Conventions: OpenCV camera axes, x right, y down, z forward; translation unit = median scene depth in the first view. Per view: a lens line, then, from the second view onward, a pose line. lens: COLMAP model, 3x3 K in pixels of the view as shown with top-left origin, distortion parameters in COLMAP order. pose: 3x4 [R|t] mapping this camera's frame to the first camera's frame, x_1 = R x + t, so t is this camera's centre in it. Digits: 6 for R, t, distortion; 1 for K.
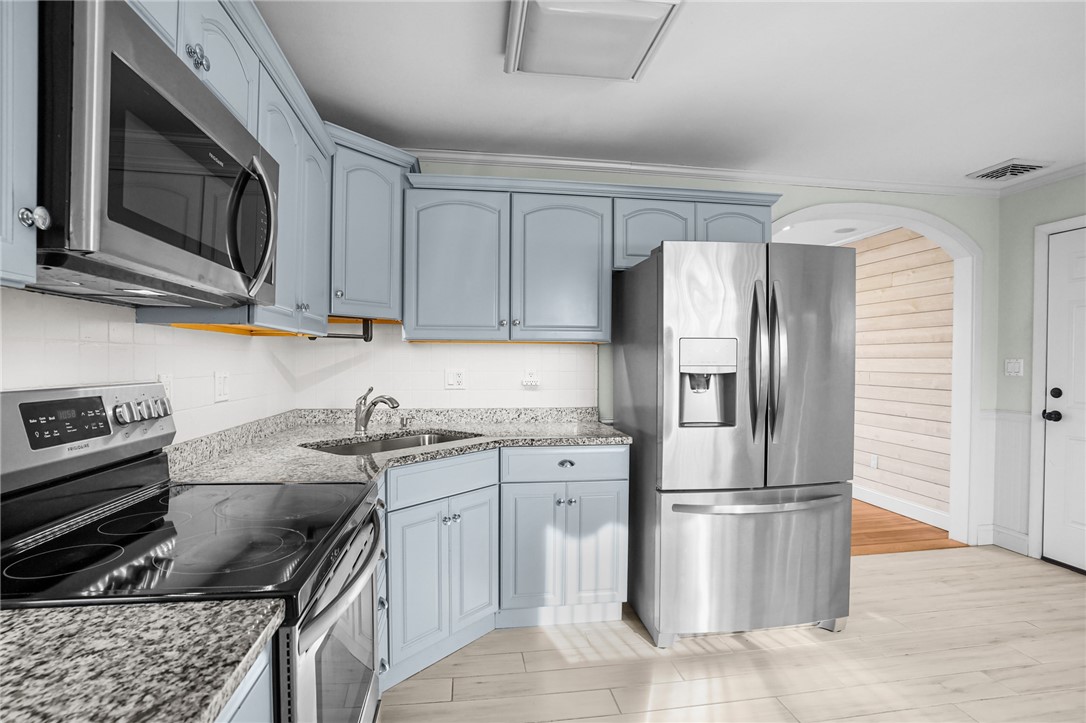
lens RADIAL K [[536.9, 0, 543.0], [0, 536.9, 361.5], [0, 0, 1]] dist [-0.080469, 0.037992]
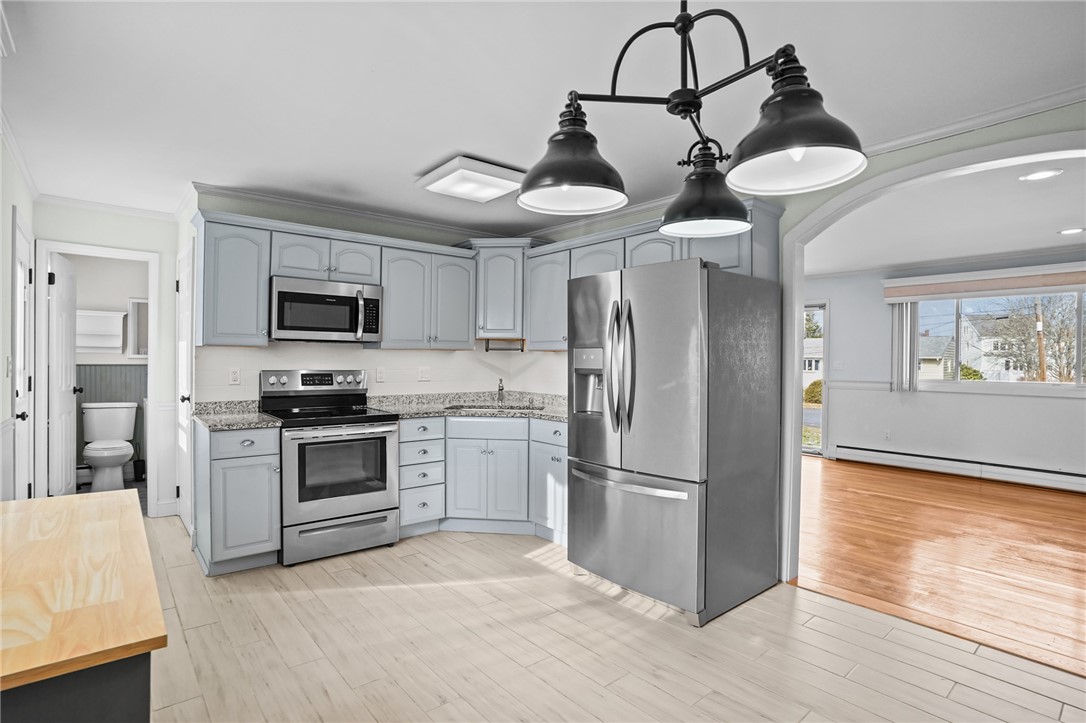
lens RADIAL K [[536.9, 0, 543.0], [0, 536.9, 361.5], [0, 0, 1]] dist [-0.080469, 0.037992]
pose [[0.526515, 0.002351, -0.850162, 1.262198], [-0.007988, 0.999966, -0.002182, -0.005061], [0.850128, 0.007941, 0.526516, 0.178526]]
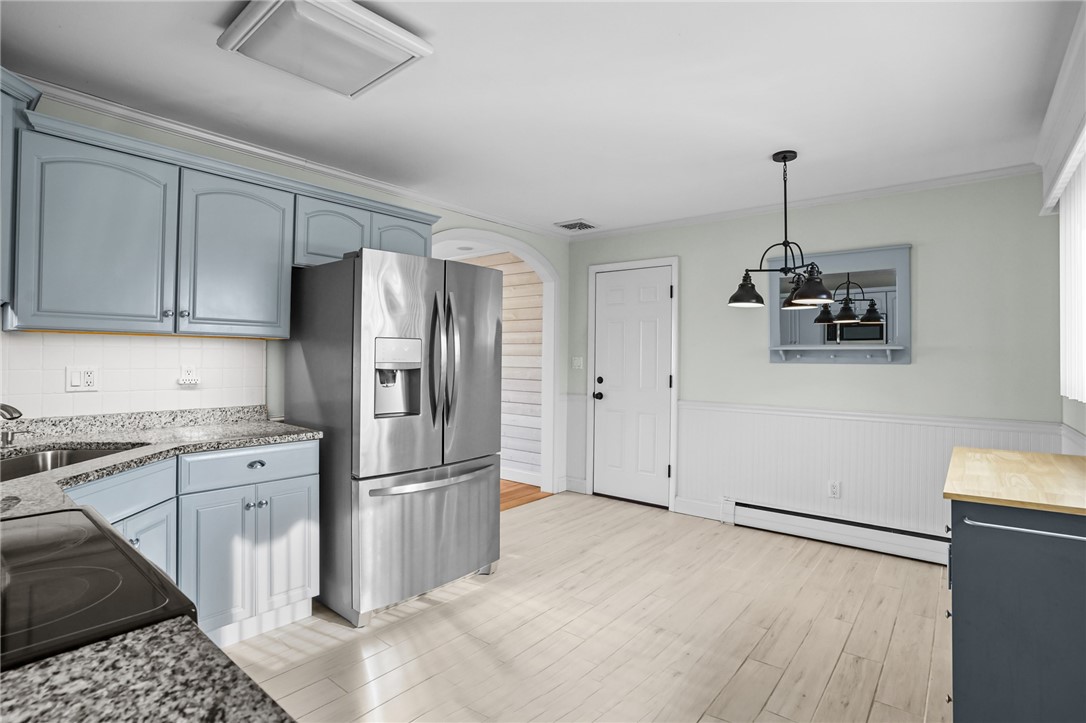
lens RADIAL K [[534.9, 0, 540.4], [0, 534.9, 342.4], [0, 0, 1]] dist [-0.078614, 0.036608]
pose [[0.743809, 0.022109, 0.668027, -0.203106], [-0.003914, 0.999580, -0.028723, -0.003091], [-0.668381, 0.018750, 0.743583, -0.037752]]
